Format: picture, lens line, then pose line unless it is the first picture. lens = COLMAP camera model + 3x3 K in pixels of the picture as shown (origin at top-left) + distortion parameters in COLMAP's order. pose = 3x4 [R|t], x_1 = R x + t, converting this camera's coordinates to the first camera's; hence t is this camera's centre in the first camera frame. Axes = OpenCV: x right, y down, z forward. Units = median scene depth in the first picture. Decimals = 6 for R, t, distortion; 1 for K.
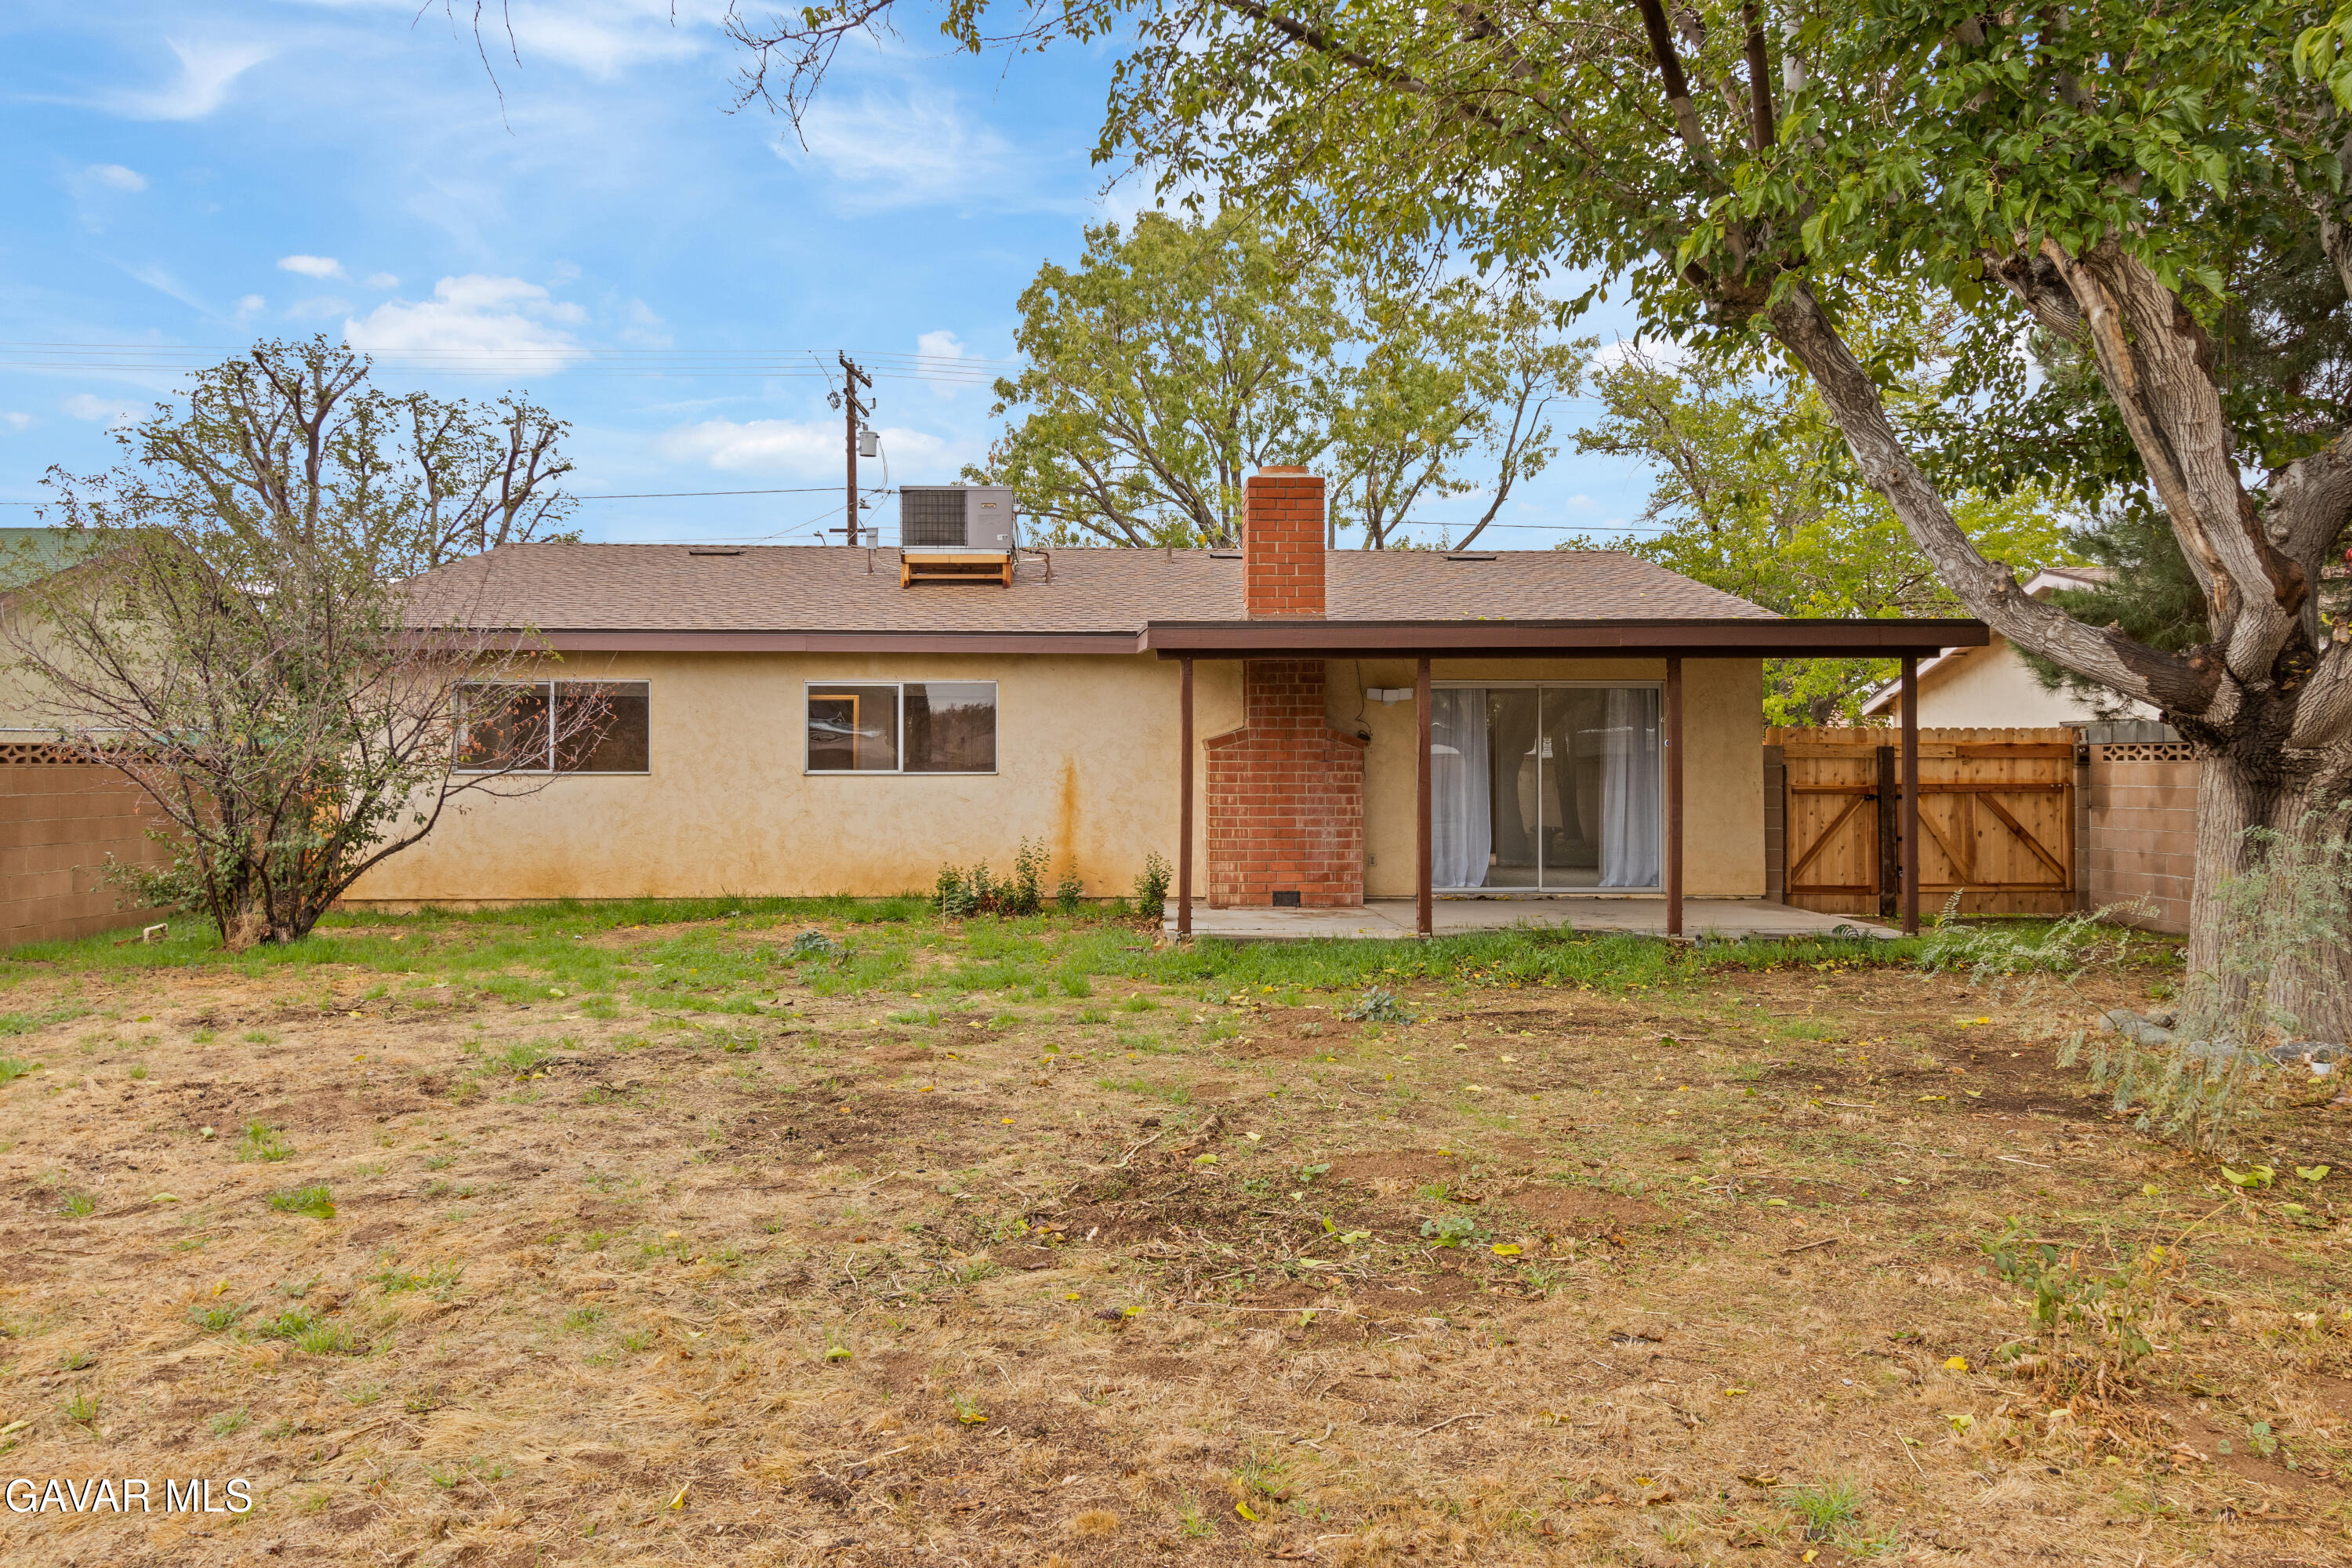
lens RADIAL K [[1720.4, 0, 1171.0], [0, 1720.4, 778.4], [0, 0, 1]] dist [0.003175, 0.000530]
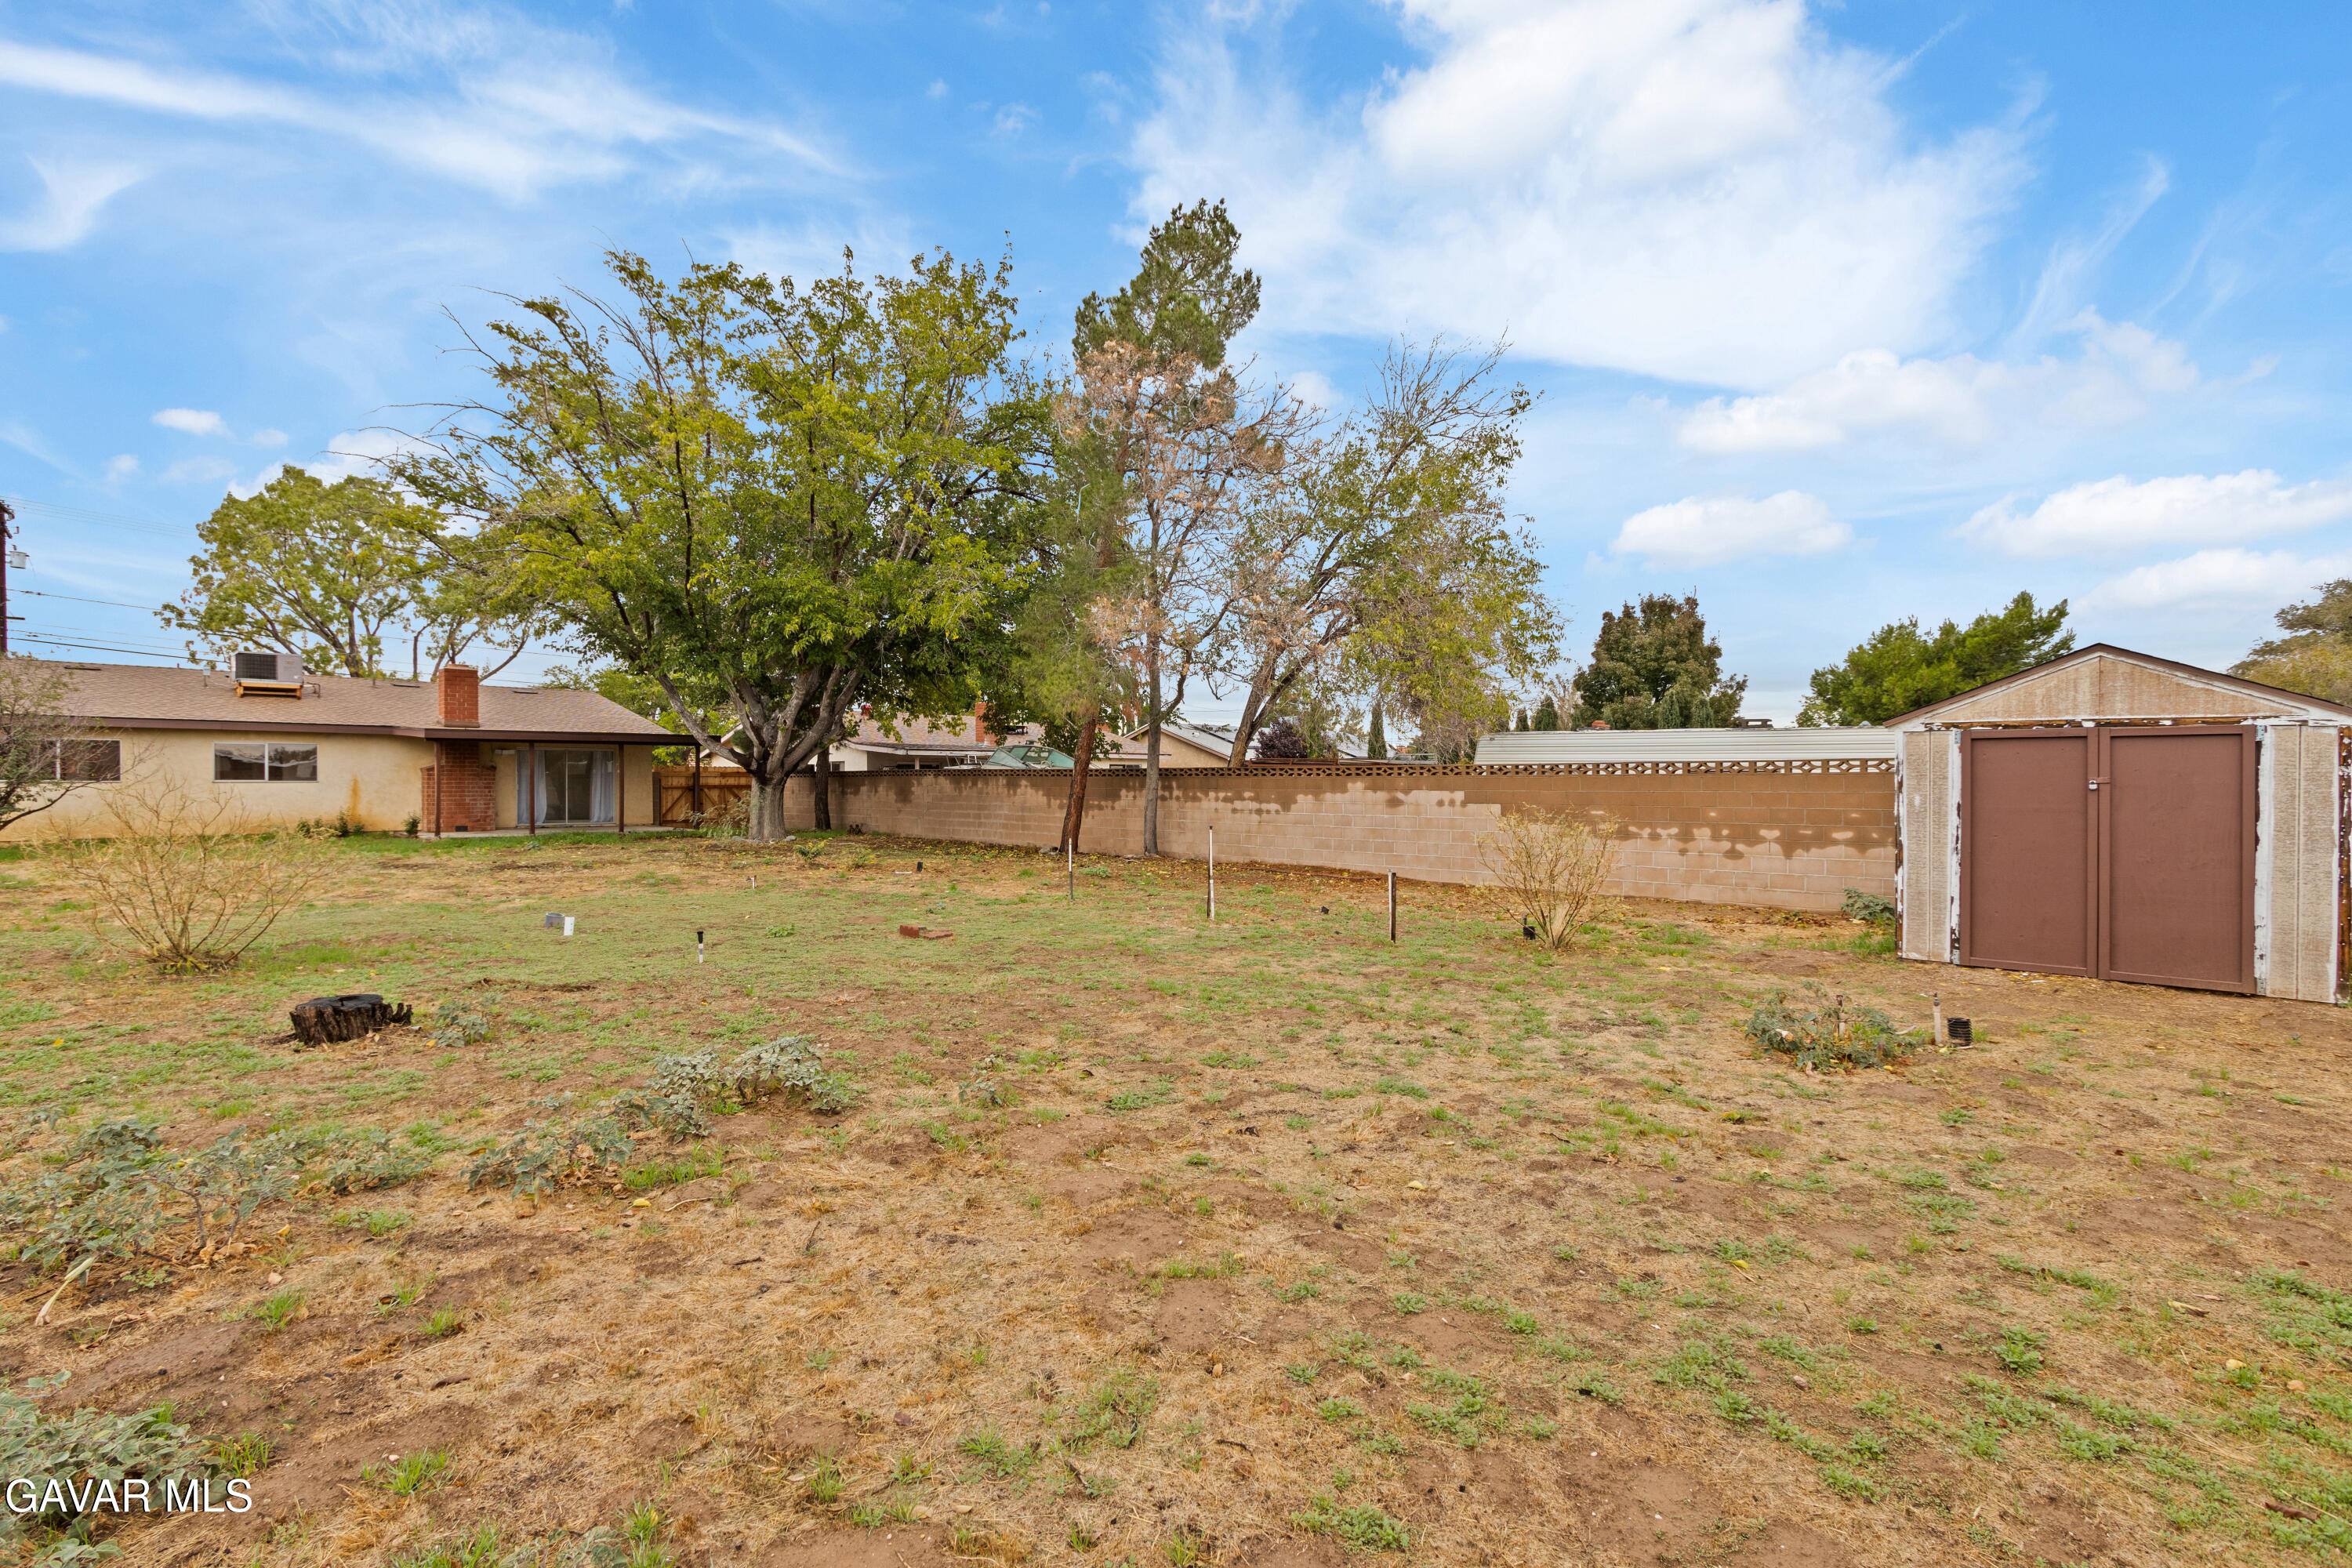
lens RADIAL K [[1093.2, 0, 1165.6], [0, 1093.2, 785.7], [0, 0, 1]] dist [0.008603, -0.000847]
pose [[0.725452, -0.002235, 0.688270, -0.298625], [0.004384, 0.999989, -0.001374, 0.010077], [-0.688259, 0.004014, 0.725454, -0.933561]]
